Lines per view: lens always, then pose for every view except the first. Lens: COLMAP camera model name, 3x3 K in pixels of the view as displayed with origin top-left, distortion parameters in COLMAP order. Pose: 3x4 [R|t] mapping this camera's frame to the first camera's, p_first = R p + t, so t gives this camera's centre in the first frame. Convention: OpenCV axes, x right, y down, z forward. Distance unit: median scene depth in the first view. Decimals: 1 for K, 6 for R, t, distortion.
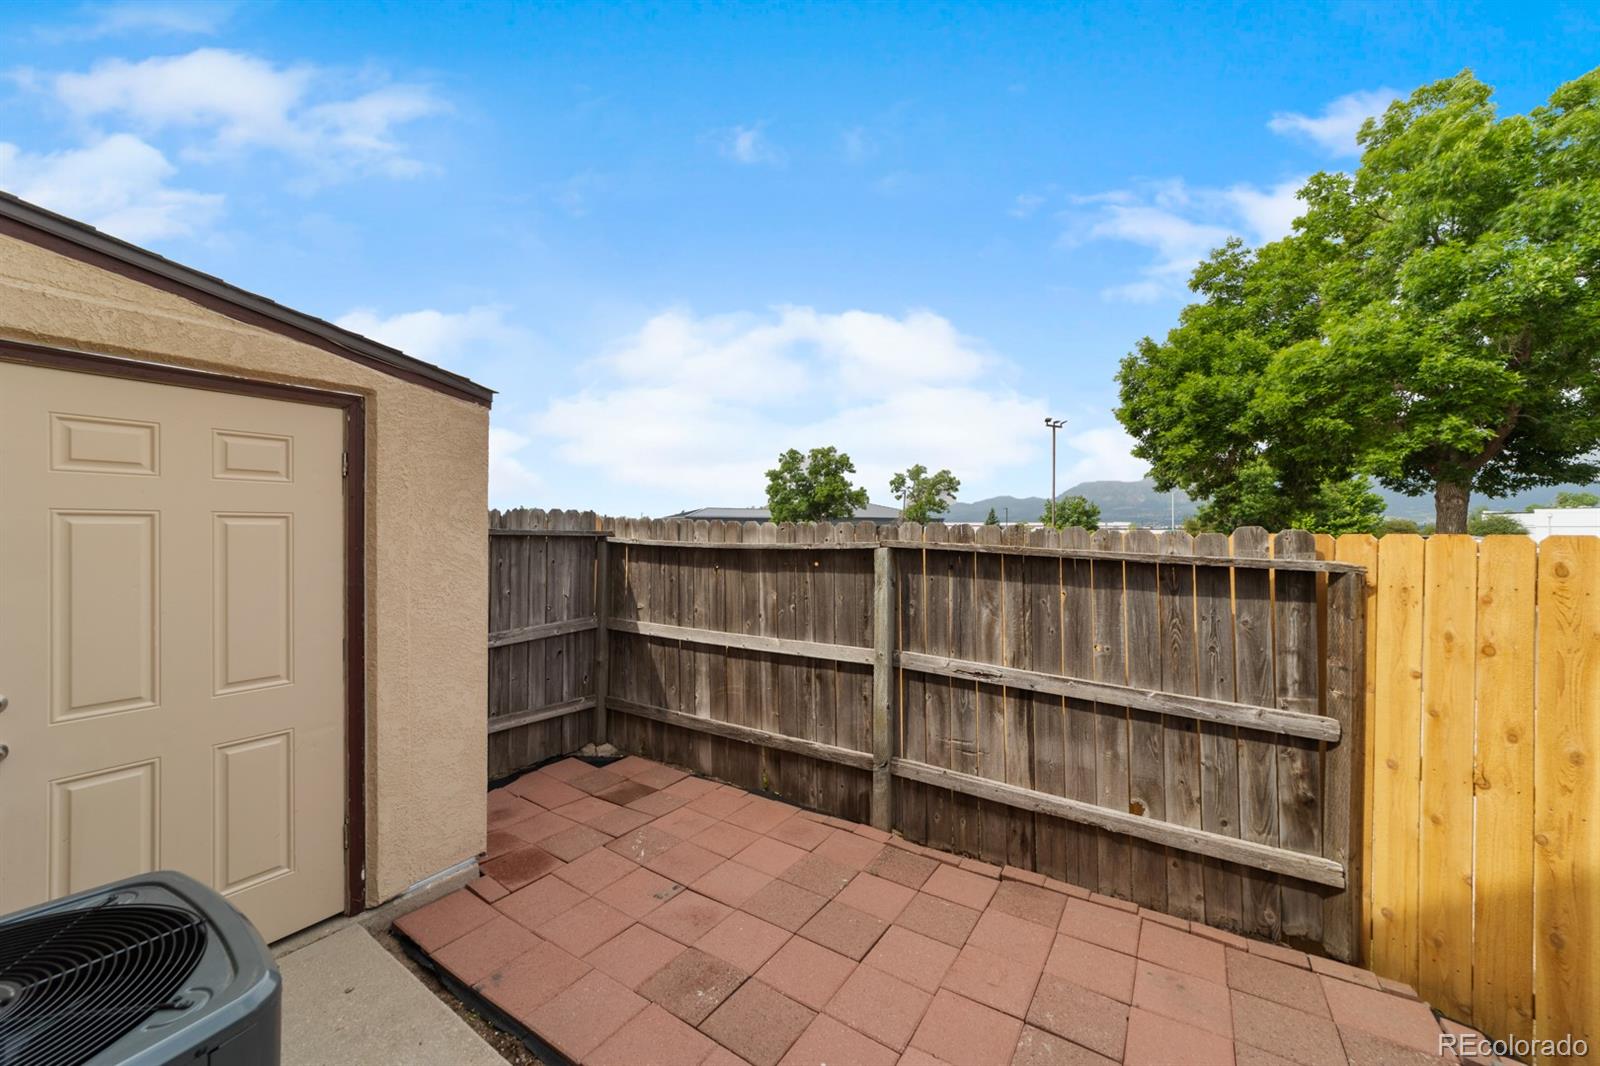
lens RADIAL K [[617.0, 0, 798.4], [0, 617.0, 521.5], [0, 0, 1]] dist [-0.001163, 0.000304]
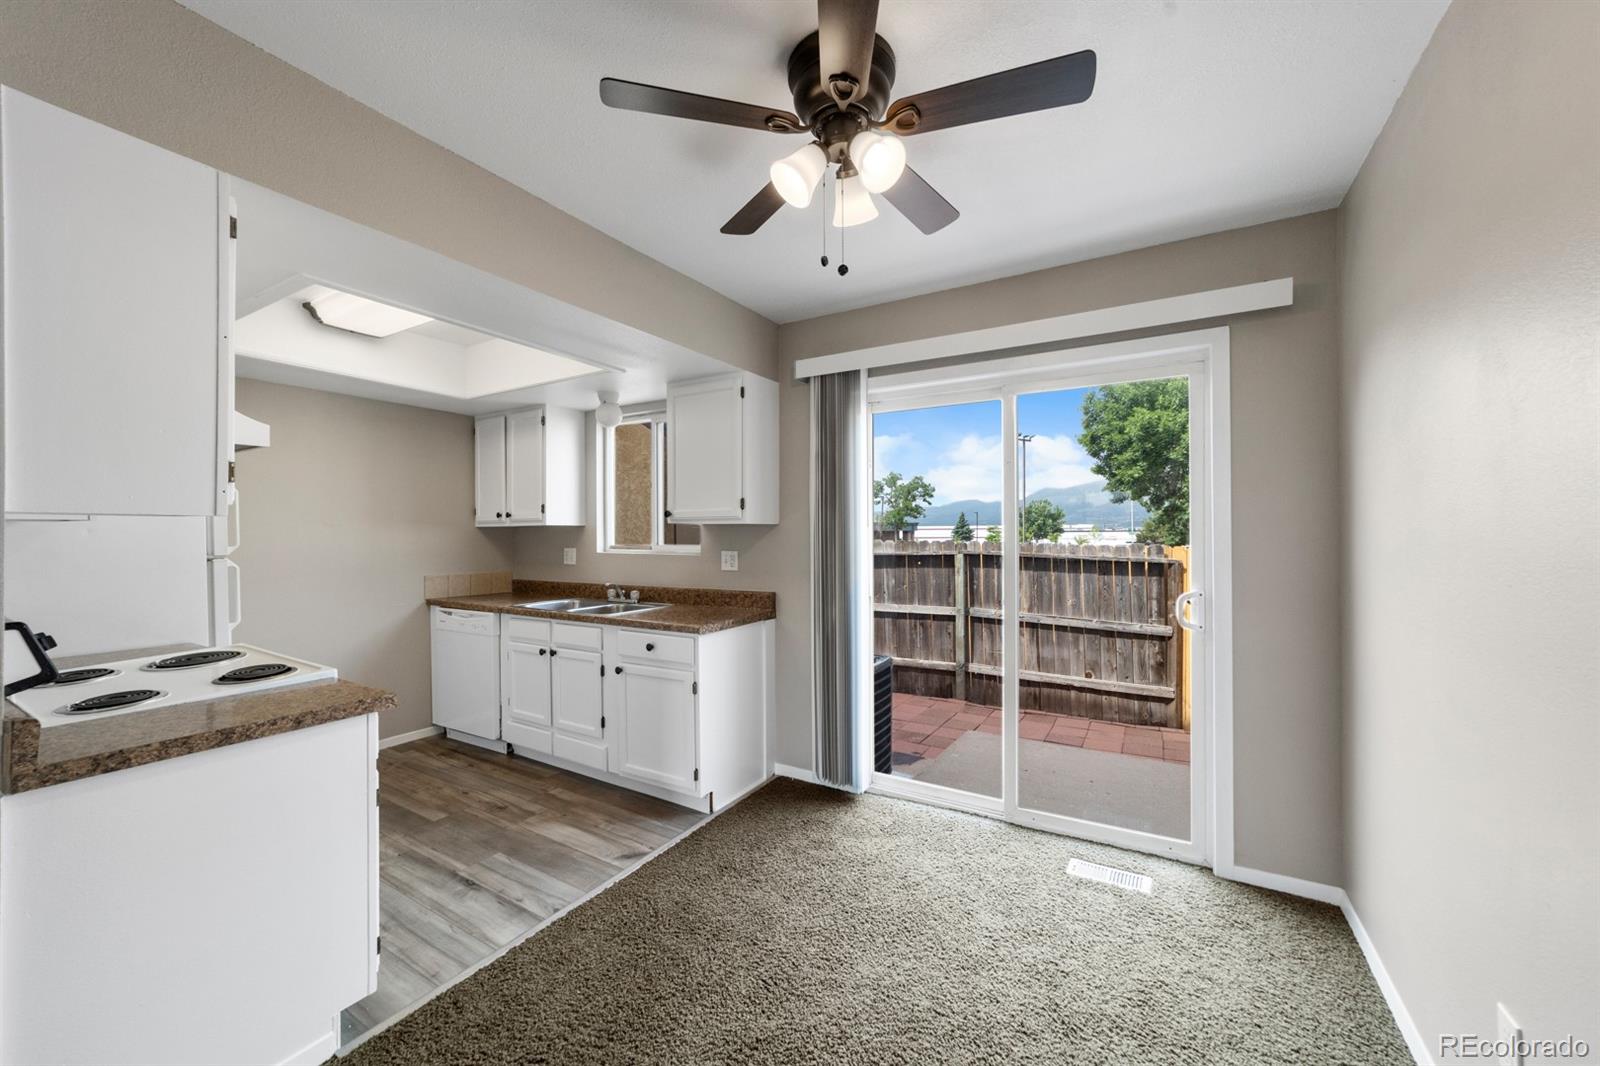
lens RADIAL K [[617.0, 0, 798.4], [0, 617.0, 521.5], [0, 0, 1]] dist [-0.001163, 0.000304]
pose [[0.998866, -0.007636, 0.047004, -0.519625], [0.007968, 0.999945, -0.006885, -0.056757], [-0.046949, 0.007252, 0.998871, -1.027155]]
